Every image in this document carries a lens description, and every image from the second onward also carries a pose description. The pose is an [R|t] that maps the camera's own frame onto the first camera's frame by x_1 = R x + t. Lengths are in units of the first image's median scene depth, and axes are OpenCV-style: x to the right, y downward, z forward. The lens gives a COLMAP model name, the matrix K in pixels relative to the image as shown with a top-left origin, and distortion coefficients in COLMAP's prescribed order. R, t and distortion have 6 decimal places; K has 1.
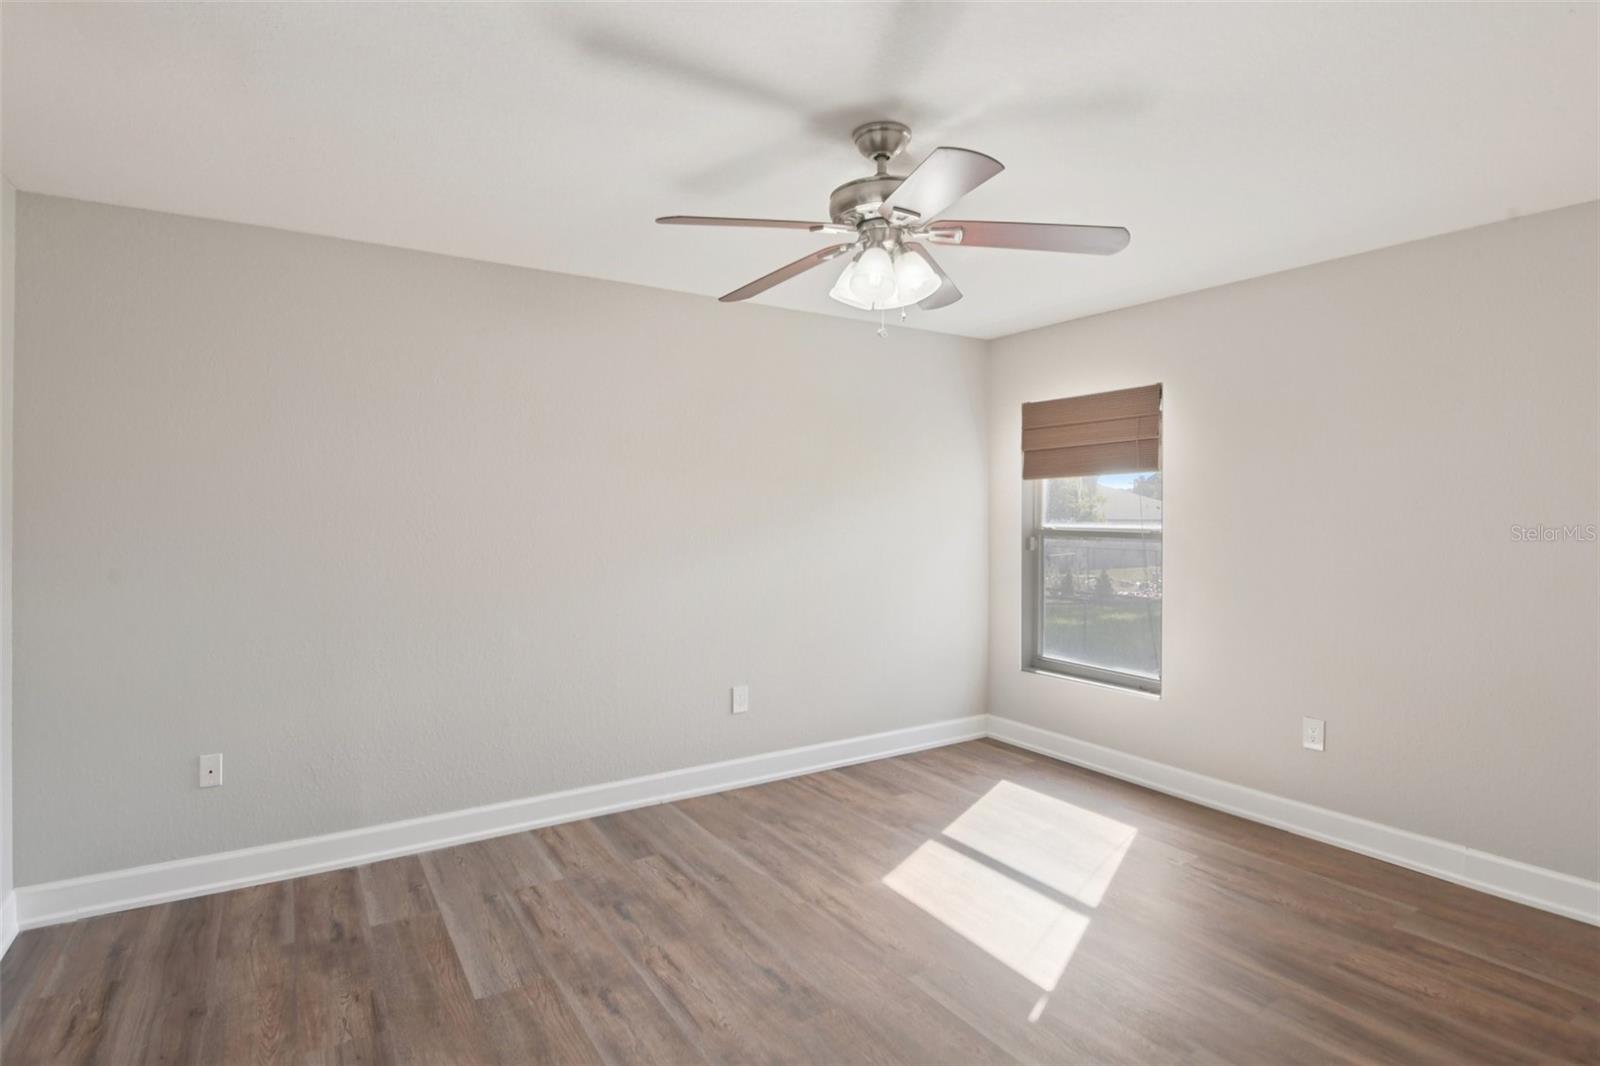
lens RADIAL K [[817.4, 0, 801.0], [0, 817.4, 527.8], [0, 0, 1]] dist [-0.002675, -0.001931]
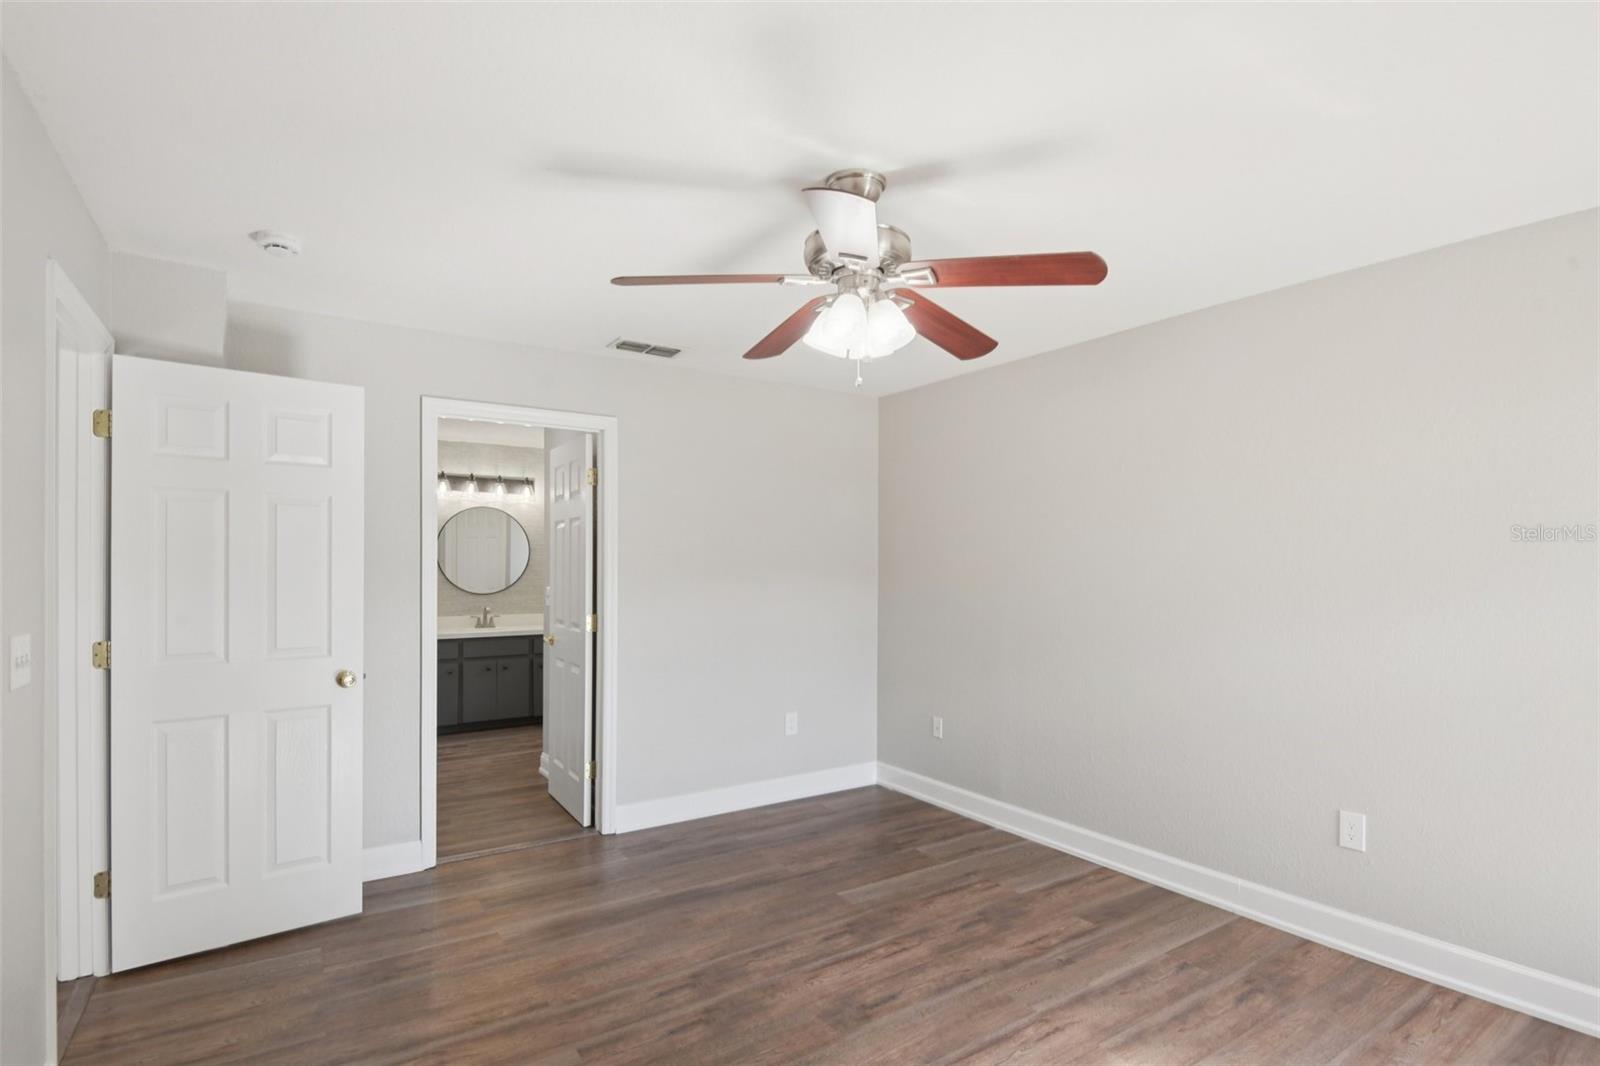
lens RADIAL K [[817.4, 0, 851.4], [0, 817.4, 566.3], [0, 0, 1]] dist [-0.002675, -0.001931]
pose [[0.068198, 0.005776, -0.997655, 0.822483], [-0.022866, 0.999730, 0.004225, -0.018011], [0.997410, 0.022524, 0.068311, 0.696179]]
